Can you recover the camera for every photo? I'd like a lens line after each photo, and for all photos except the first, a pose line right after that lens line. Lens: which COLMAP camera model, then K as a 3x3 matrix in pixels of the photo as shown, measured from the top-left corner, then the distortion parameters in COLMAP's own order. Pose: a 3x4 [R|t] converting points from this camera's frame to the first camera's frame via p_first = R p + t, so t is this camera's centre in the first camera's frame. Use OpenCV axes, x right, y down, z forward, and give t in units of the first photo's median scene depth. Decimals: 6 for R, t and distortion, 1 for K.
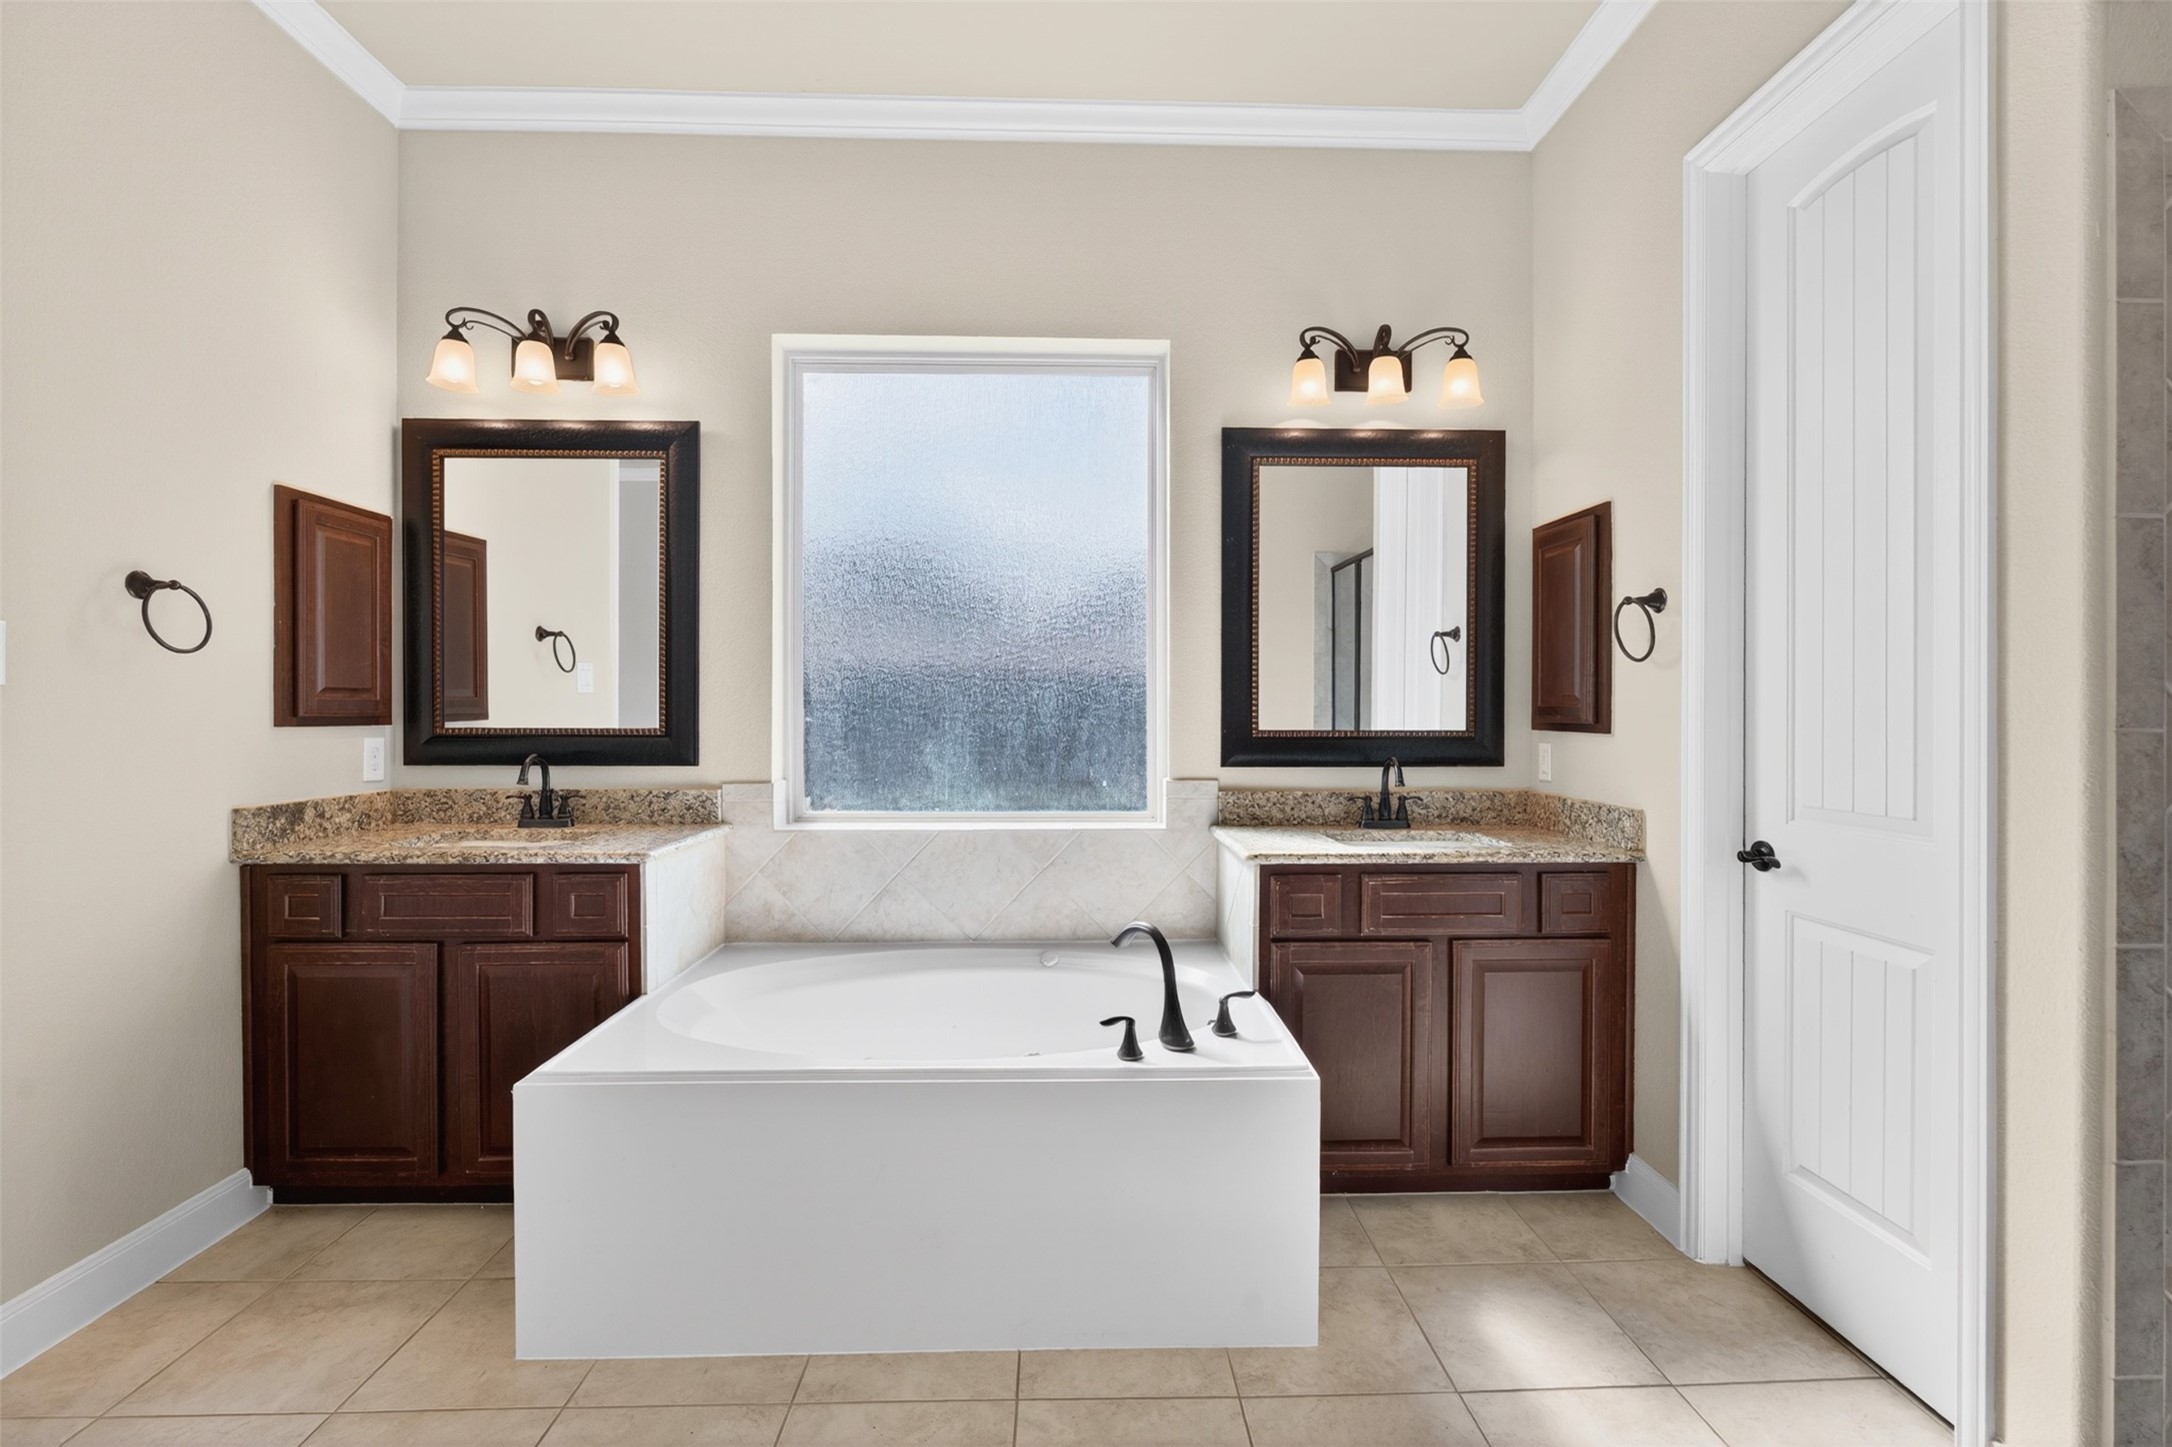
lens RADIAL K [[961.6, 0, 1077.8], [0, 961.6, 710.7], [0, 0, 1]] dist [-0.009511, 0.002141]
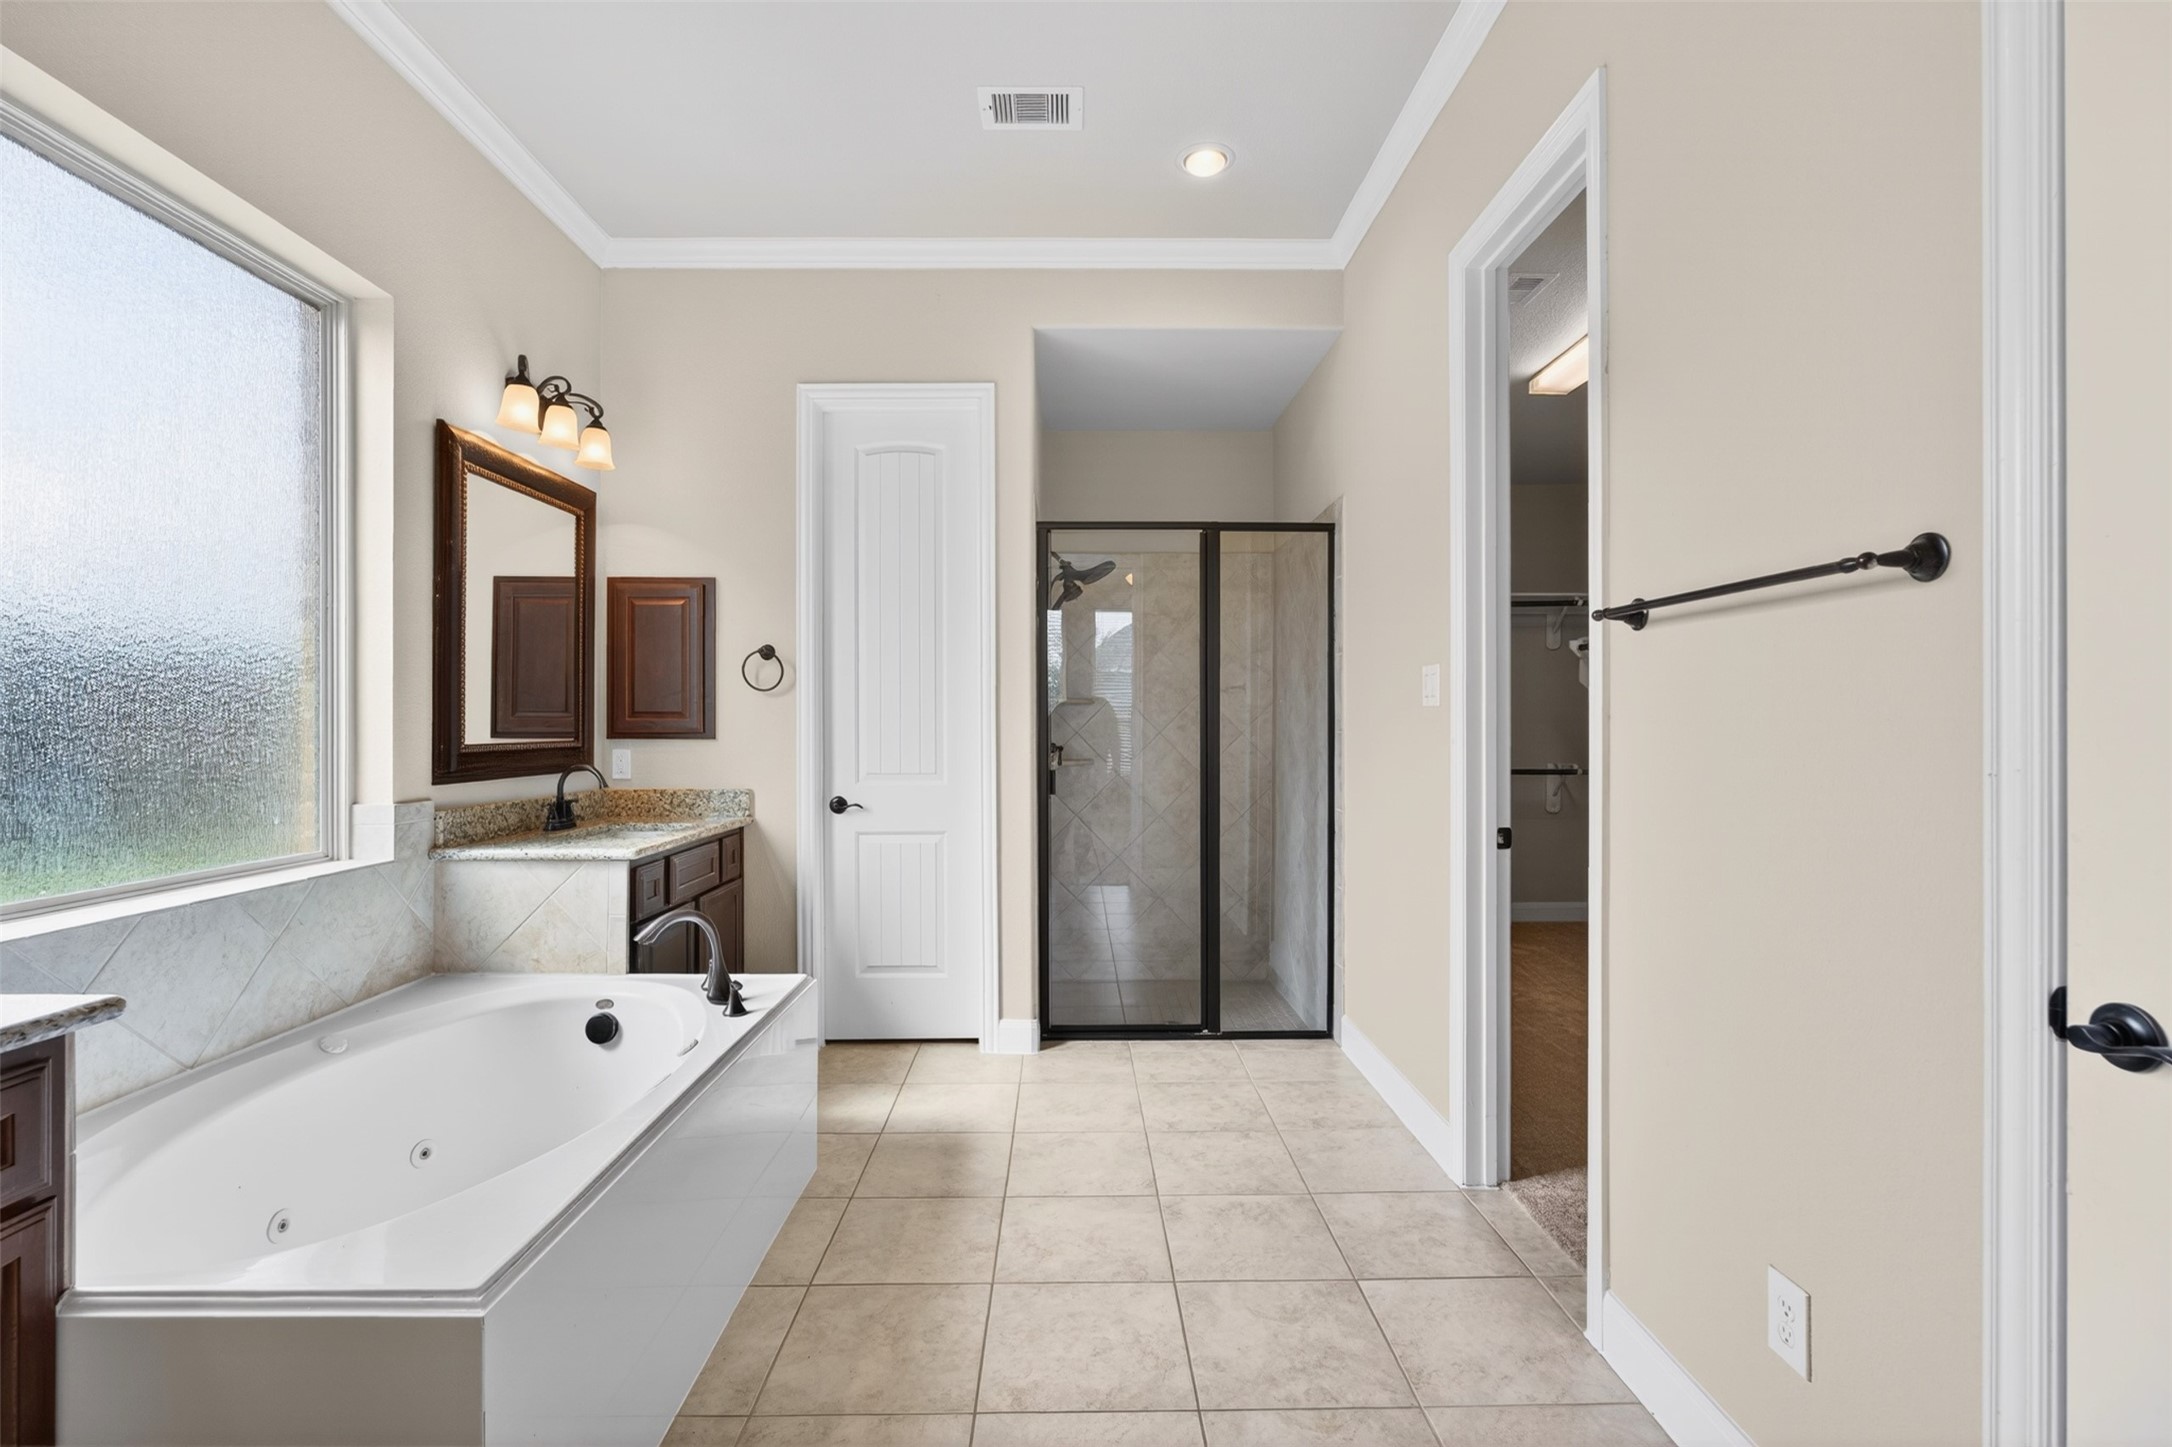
lens RADIAL K [[961.6, 0, 1064.0], [0, 961.6, 718.1], [0, 0, 1]] dist [-0.009511, 0.002141]
pose [[0.038822, 0.003451, 0.999240, -0.751344], [0.000495, 0.999994, -0.003473, -0.002514], [-0.999246, 0.000629, 0.038820, 0.366883]]
